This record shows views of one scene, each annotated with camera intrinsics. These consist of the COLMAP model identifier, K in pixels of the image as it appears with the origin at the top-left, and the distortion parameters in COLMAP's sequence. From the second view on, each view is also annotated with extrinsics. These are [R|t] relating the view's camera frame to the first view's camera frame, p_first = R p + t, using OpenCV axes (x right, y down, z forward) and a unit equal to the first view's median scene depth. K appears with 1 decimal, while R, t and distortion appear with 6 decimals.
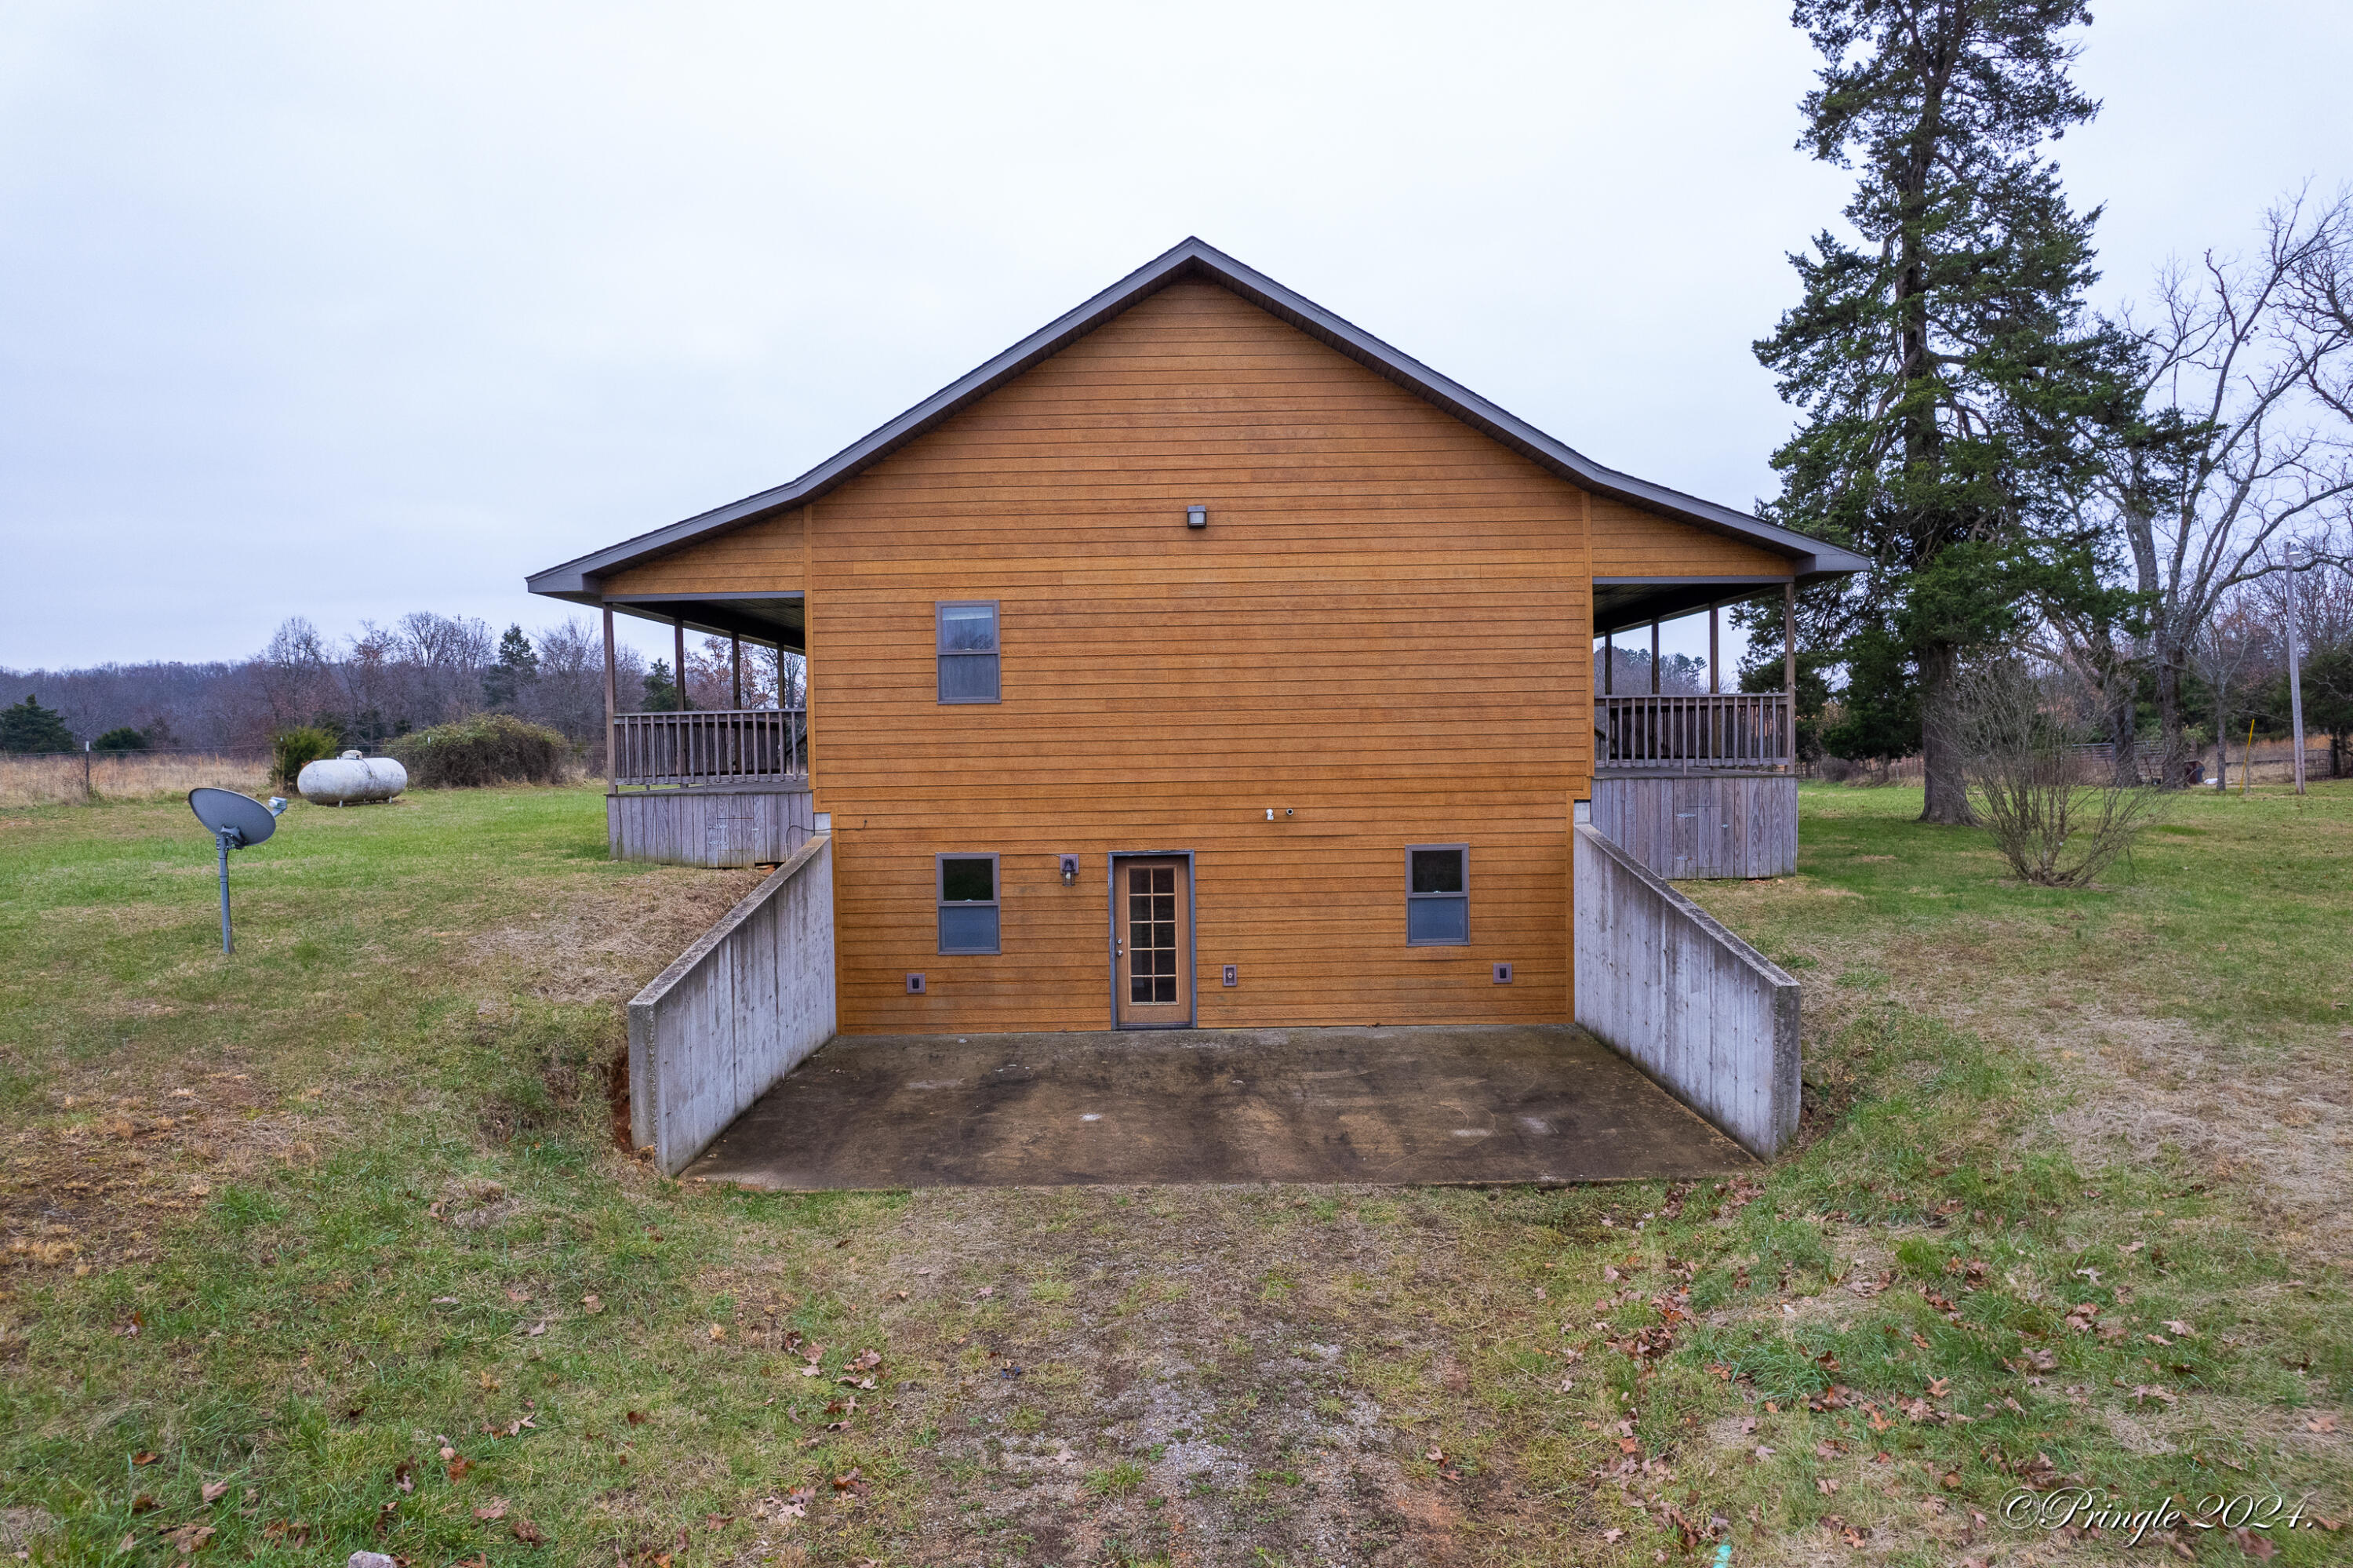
lens RADIAL K [[1478.5, 0, 1176.5], [0, 1478.5, 784.0], [0, 0, 1]] dist [-0.022138, -0.000177]
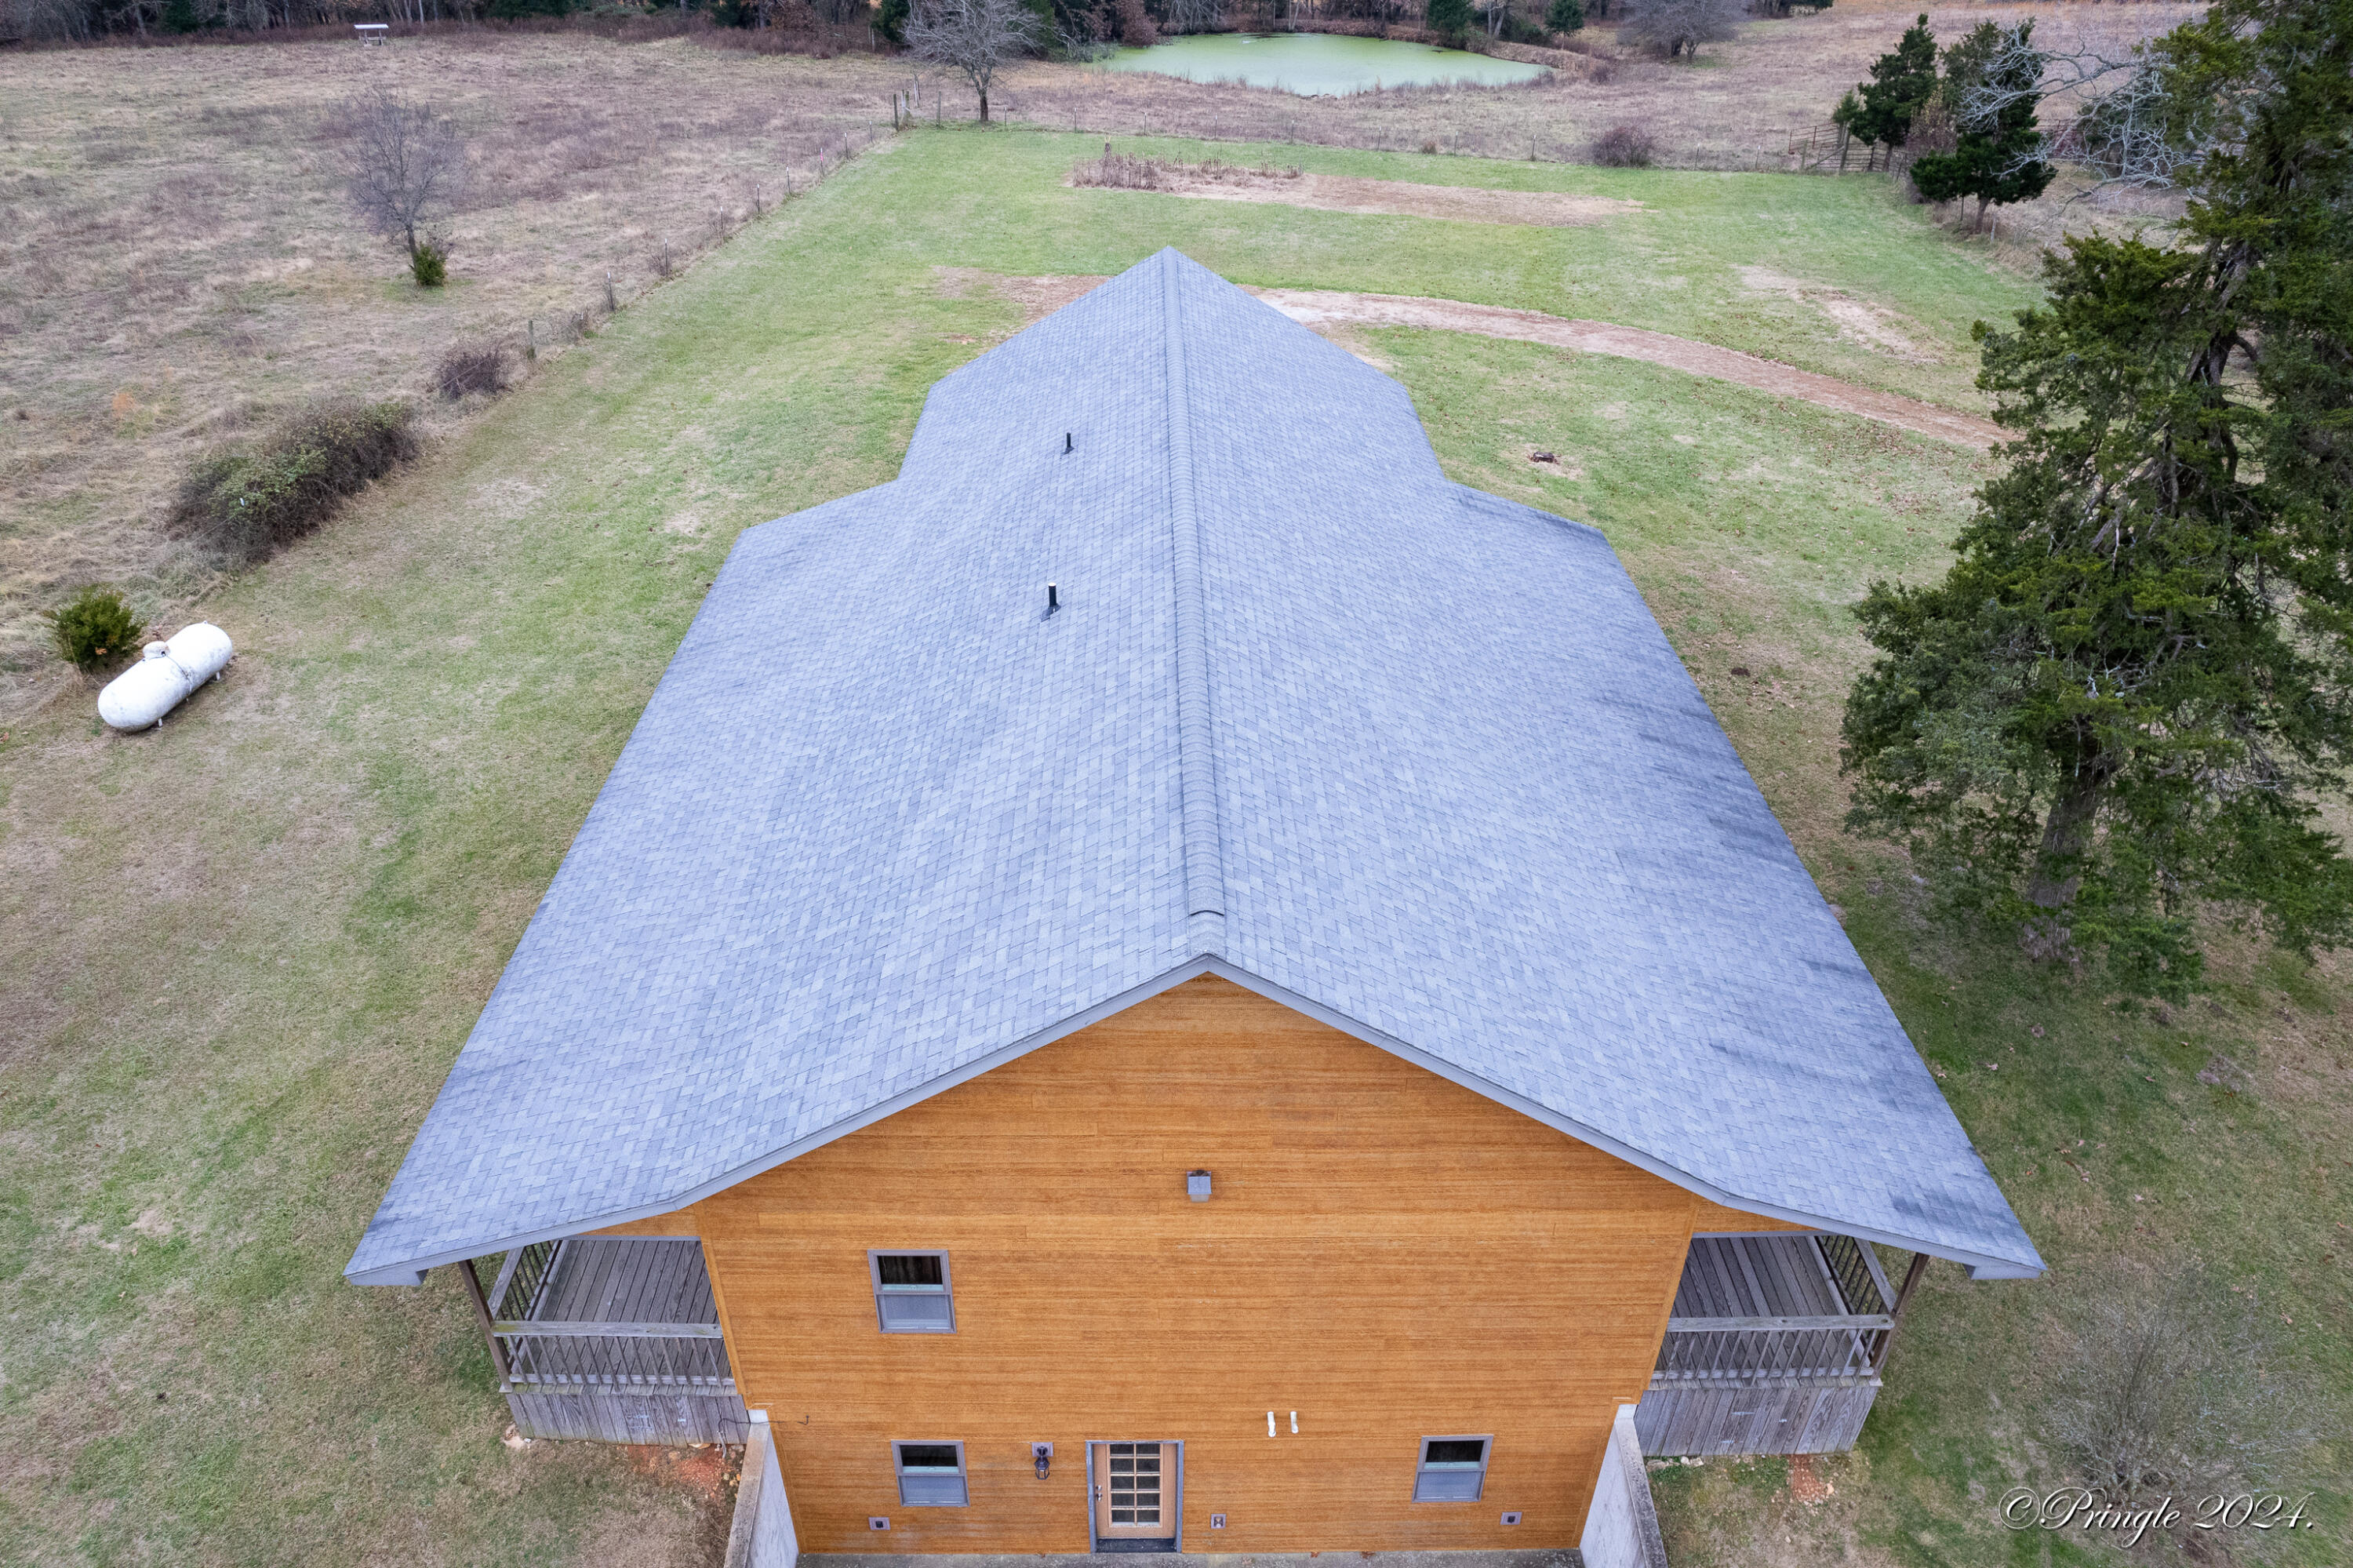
lens RADIAL K [[1478.5, 0, 1176.5], [0, 1478.5, 784.0], [0, 0, 1]] dist [-0.022138, -0.000177]
pose [[0.999628, 0.021192, 0.017174, -0.015586], [-0.026934, 0.866461, 0.498517, -0.736984], [-0.004316, -0.498794, 0.866710, 0.433496]]
